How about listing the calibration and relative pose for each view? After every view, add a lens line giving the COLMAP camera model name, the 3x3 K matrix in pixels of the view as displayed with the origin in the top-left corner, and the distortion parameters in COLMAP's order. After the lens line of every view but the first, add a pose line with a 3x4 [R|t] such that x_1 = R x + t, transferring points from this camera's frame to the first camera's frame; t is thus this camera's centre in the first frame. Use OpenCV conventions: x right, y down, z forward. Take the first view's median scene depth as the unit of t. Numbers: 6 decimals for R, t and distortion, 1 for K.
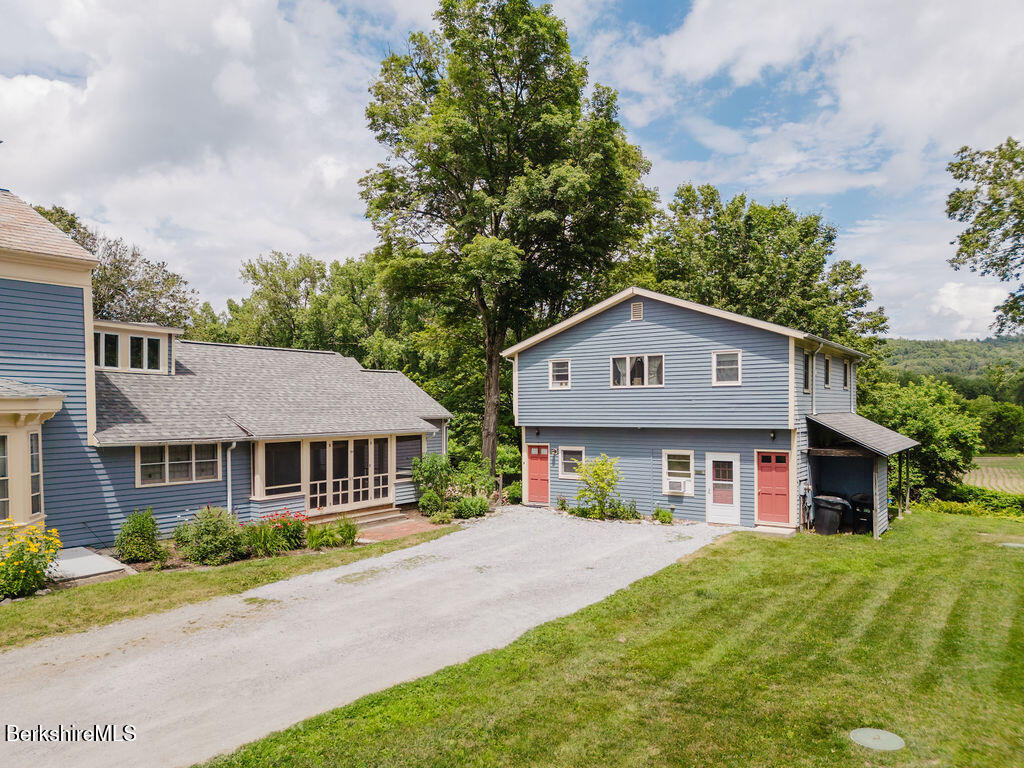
lens RADIAL K [[735.6, 0, 514.5], [0, 735.6, 419.2], [0, 0, 1]] dist [0.052240, -0.006543]
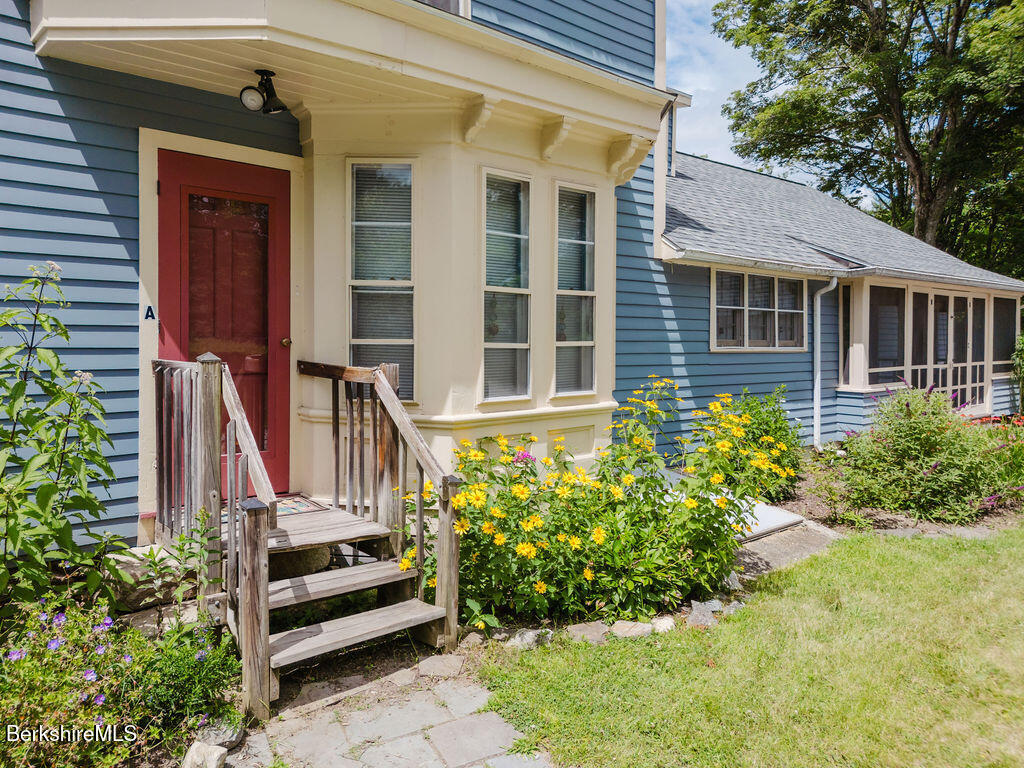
lens RADIAL K [[715.3, 0, 479.2], [0, 715.3, 378.5], [0, 0, 1]] dist [0.001381, -0.000120]
pose [[0.948575, 0.015487, -0.316174, -0.404857], [-0.003988, 0.999308, 0.036983, 0.074991], [0.316528, -0.033820, 0.947980, 0.393767]]
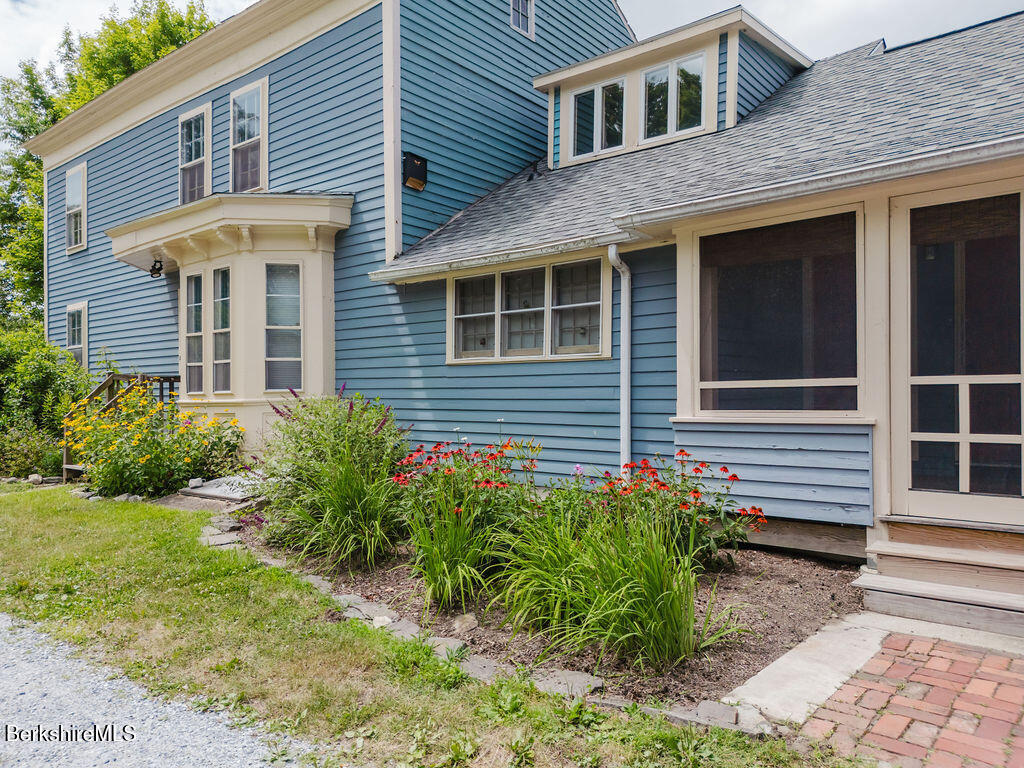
lens RADIAL K [[729.6, 0, 511.4], [0, 729.6, 396.9], [0, 0, 1]] dist [0.048070, -0.000005]
pose [[-0.099161, 0.000539, -0.995071, -0.025962], [-0.011556, 0.999932, 0.001694, 0.090717], [0.995004, 0.011667, -0.099148, 0.878056]]
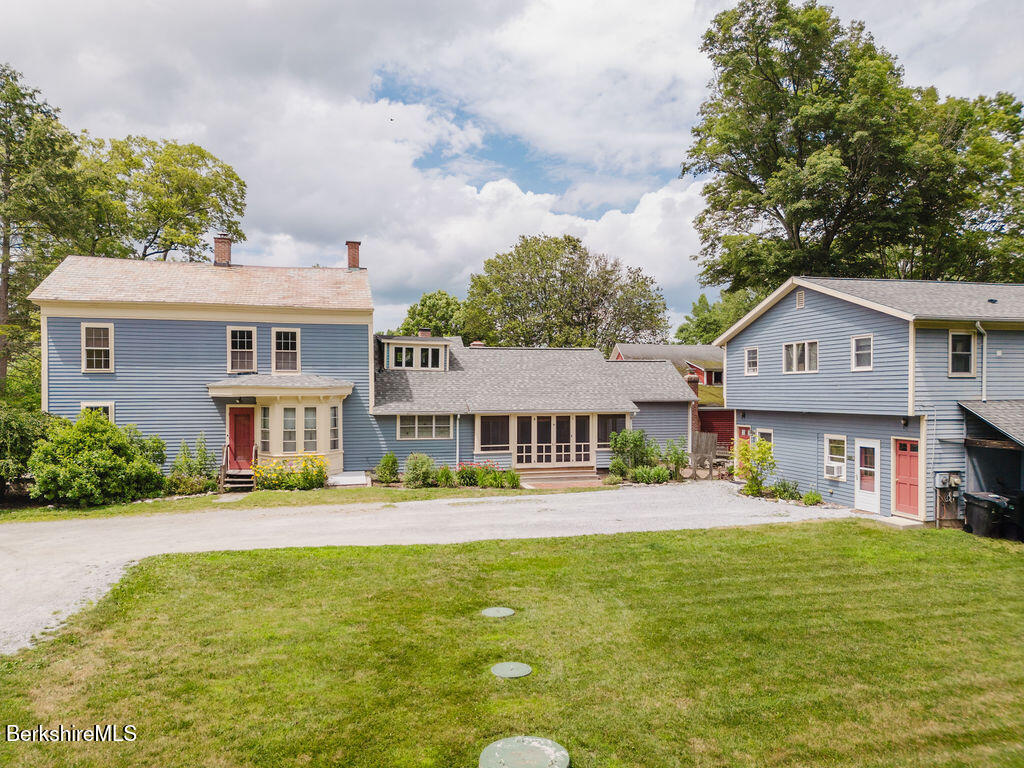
lens RADIAL K [[722.0, 0, 512.0], [0, 722.0, 407.5], [0, 0, 1]] dist [-0.000712, -0.002961]
pose [[0.739358, 0.017358, -0.673089, 0.634377], [-0.010794, 0.999845, 0.013929, -0.005111], [0.673226, -0.003033, 0.739431, -0.029743]]
